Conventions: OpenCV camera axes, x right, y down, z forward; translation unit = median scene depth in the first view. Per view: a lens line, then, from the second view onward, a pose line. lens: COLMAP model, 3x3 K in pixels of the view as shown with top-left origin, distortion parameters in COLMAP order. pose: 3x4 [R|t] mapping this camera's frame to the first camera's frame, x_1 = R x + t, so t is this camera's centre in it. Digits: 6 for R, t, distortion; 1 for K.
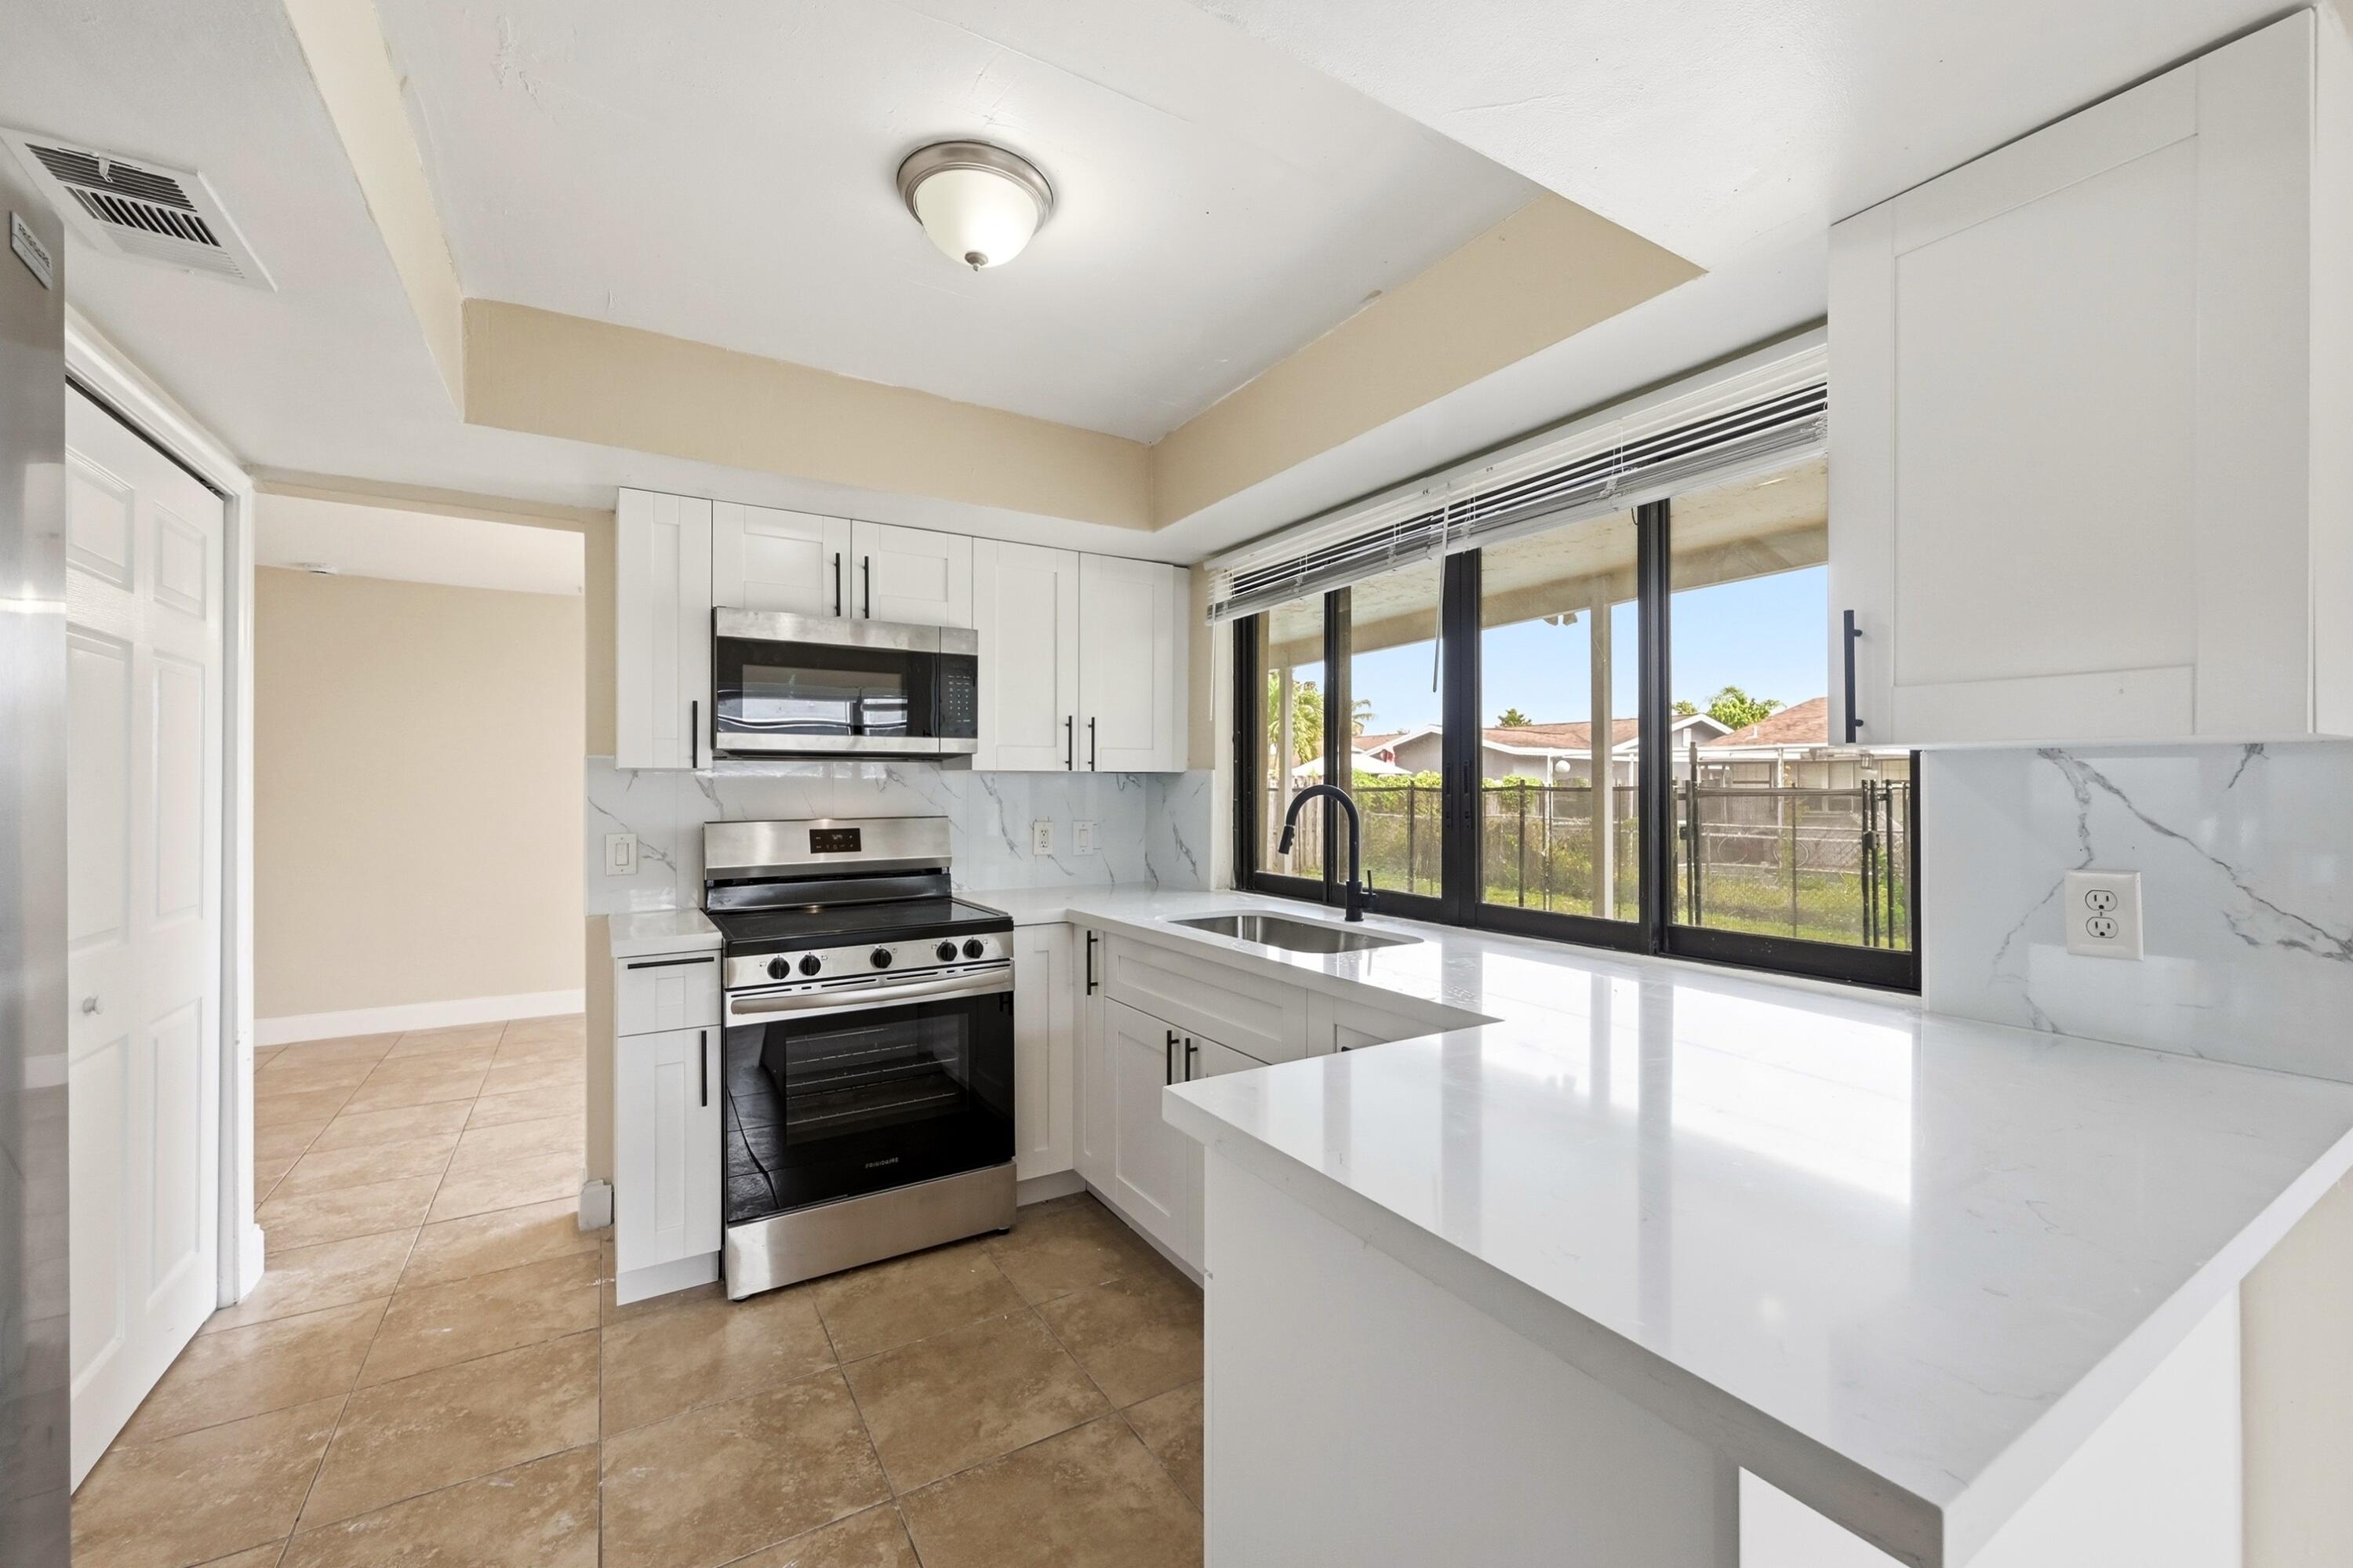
lens RADIAL K [[935.2, 0, 1169.1], [0, 935.2, 778.4], [0, 0, 1]] dist [-0.001990, 0.002034]
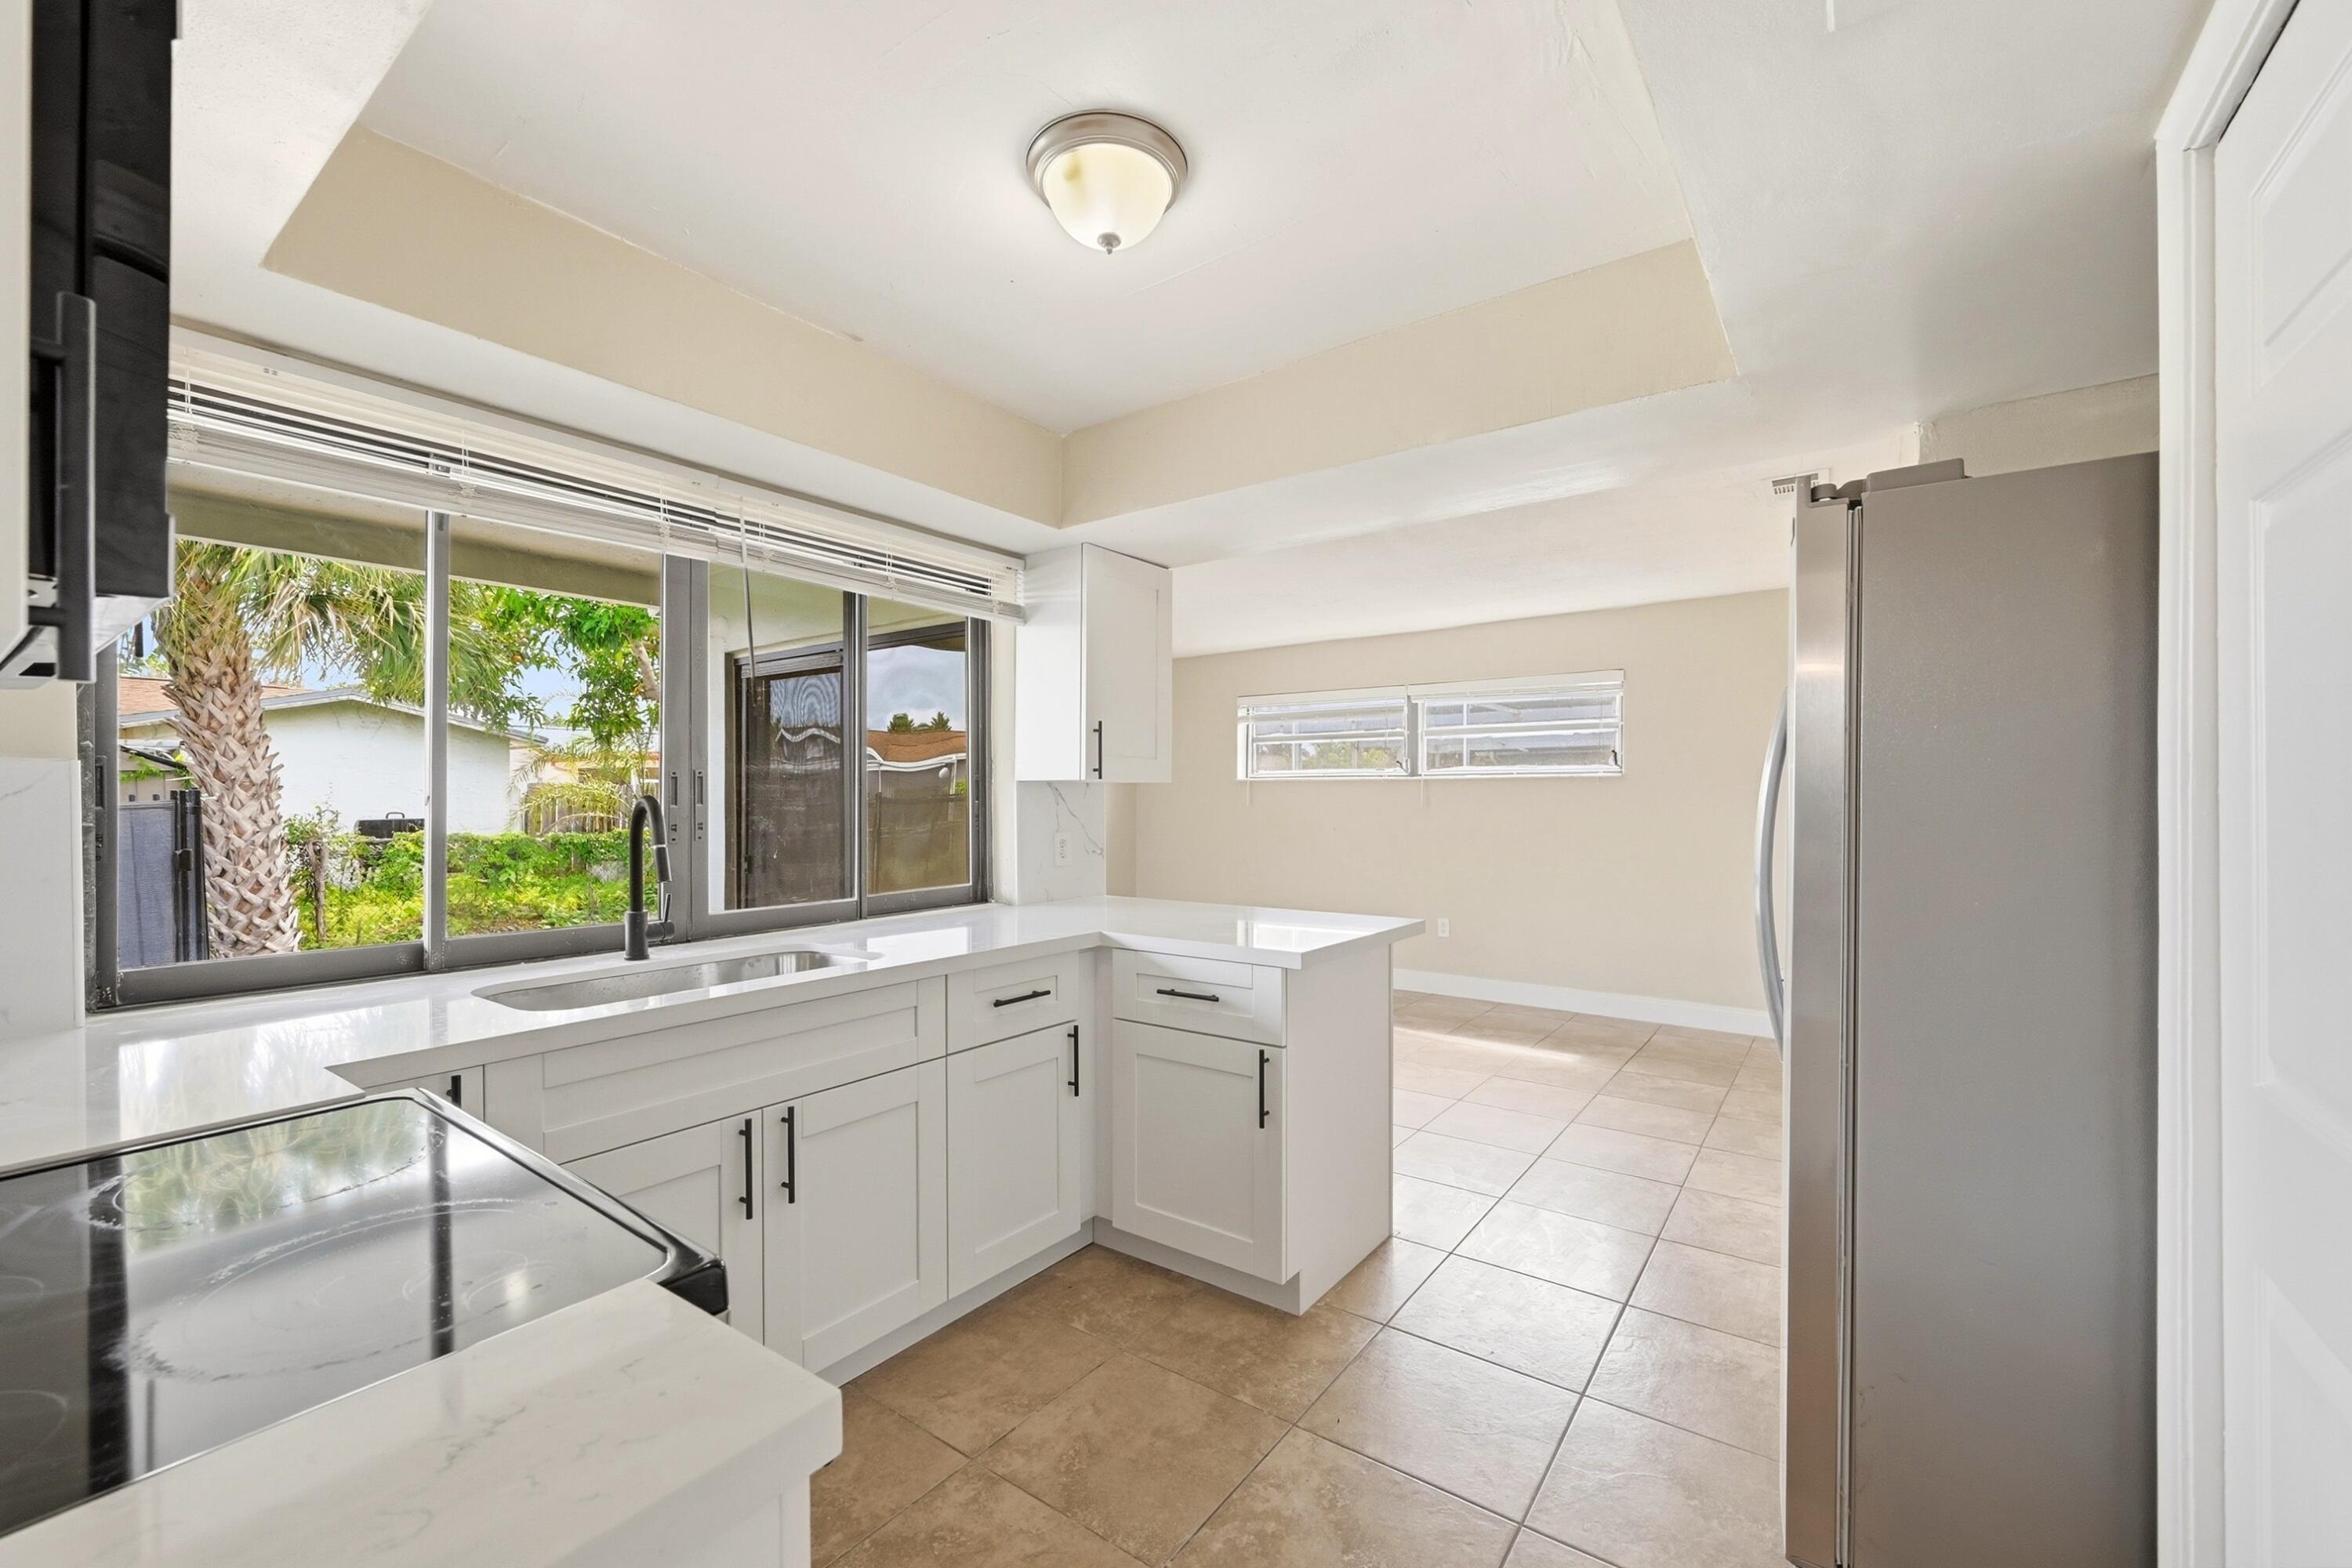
lens RADIAL K [[934.7, 0, 1161.1], [0, 934.7, 794.3], [0, 0, 1]] dist [-0.001990, 0.002034]
pose [[-0.373202, 0.002605, 0.927746, -0.708452], [-0.008327, 0.999946, -0.006157, 0.006178], [-0.927713, -0.010023, -0.373161, 0.833028]]
